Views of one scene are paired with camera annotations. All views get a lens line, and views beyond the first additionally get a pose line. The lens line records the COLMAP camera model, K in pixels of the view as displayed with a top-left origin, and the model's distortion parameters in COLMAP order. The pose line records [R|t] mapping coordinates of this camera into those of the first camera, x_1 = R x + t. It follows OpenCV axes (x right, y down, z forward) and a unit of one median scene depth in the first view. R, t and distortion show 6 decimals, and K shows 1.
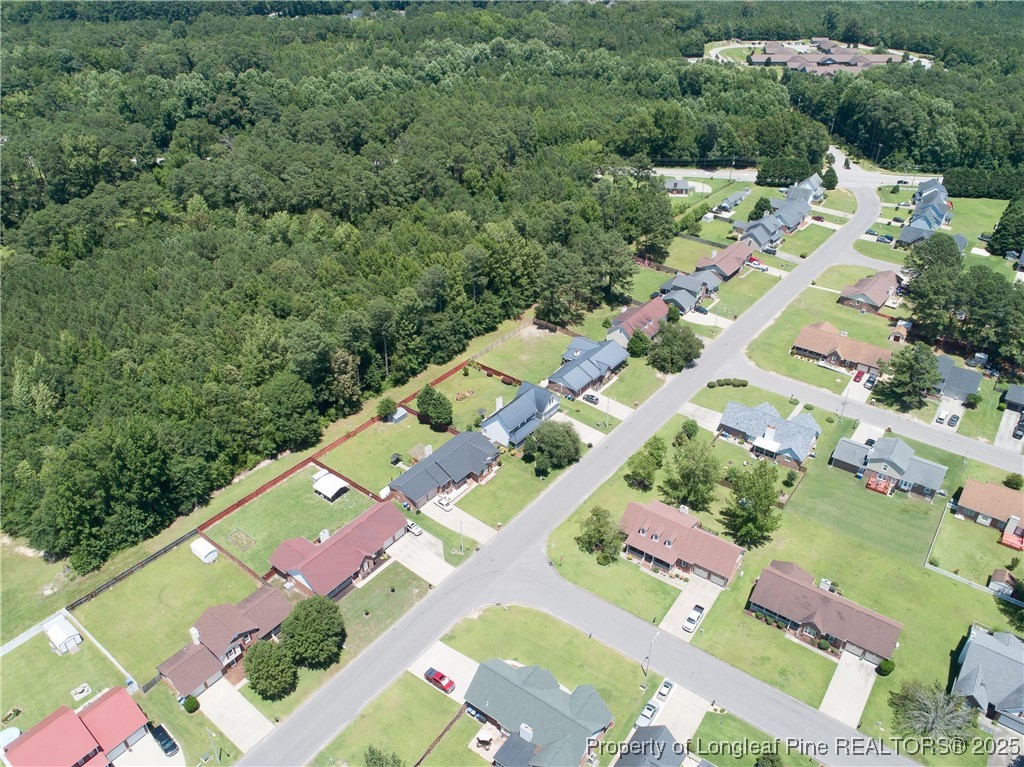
lens RADIAL K [[762.4, 0, 512.0], [0, 762.4, 383.5], [0, 0, 1]] dist [-0.021389, -0.000232]
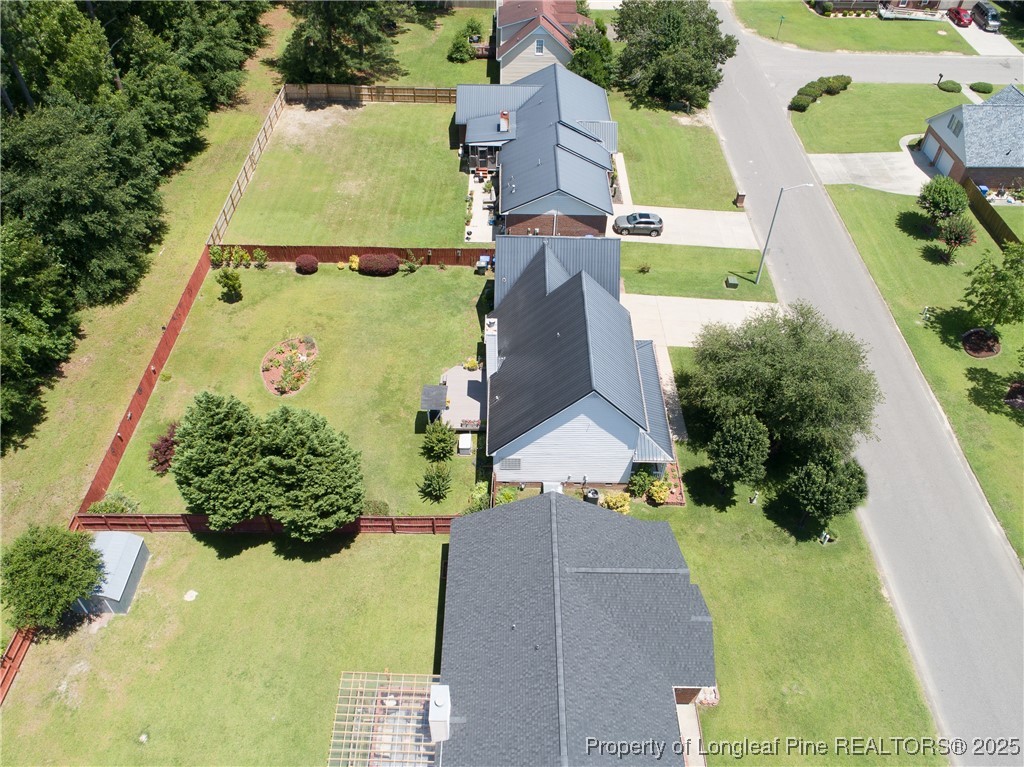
lens RADIAL K [[762.4, 0, 512.0], [0, 762.4, 383.5], [0, 0, 1]] dist [-0.021389, -0.000232]
pose [[0.784480, -0.428002, 0.448783, -0.122092], [0.318670, 0.899021, 0.300351, -0.035419], [-0.532016, -0.092606, 0.841655, 0.690875]]
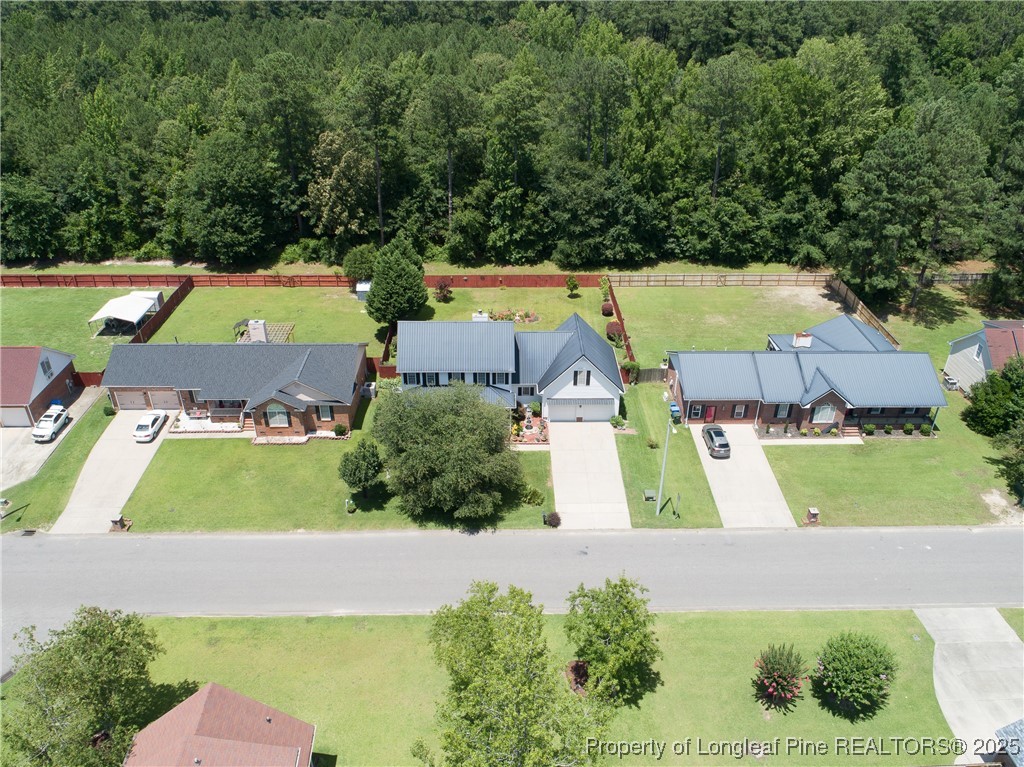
lens RADIAL K [[762.4, 0, 512.0], [0, 762.4, 383.5], [0, 0, 1]] dist [-0.021389, -0.000232]
pose [[0.631877, 0.400804, -0.663391, 0.252597], [-0.430951, 0.893092, 0.129105, -0.007601], [0.644215, 0.204310, 0.737051, 0.635314]]
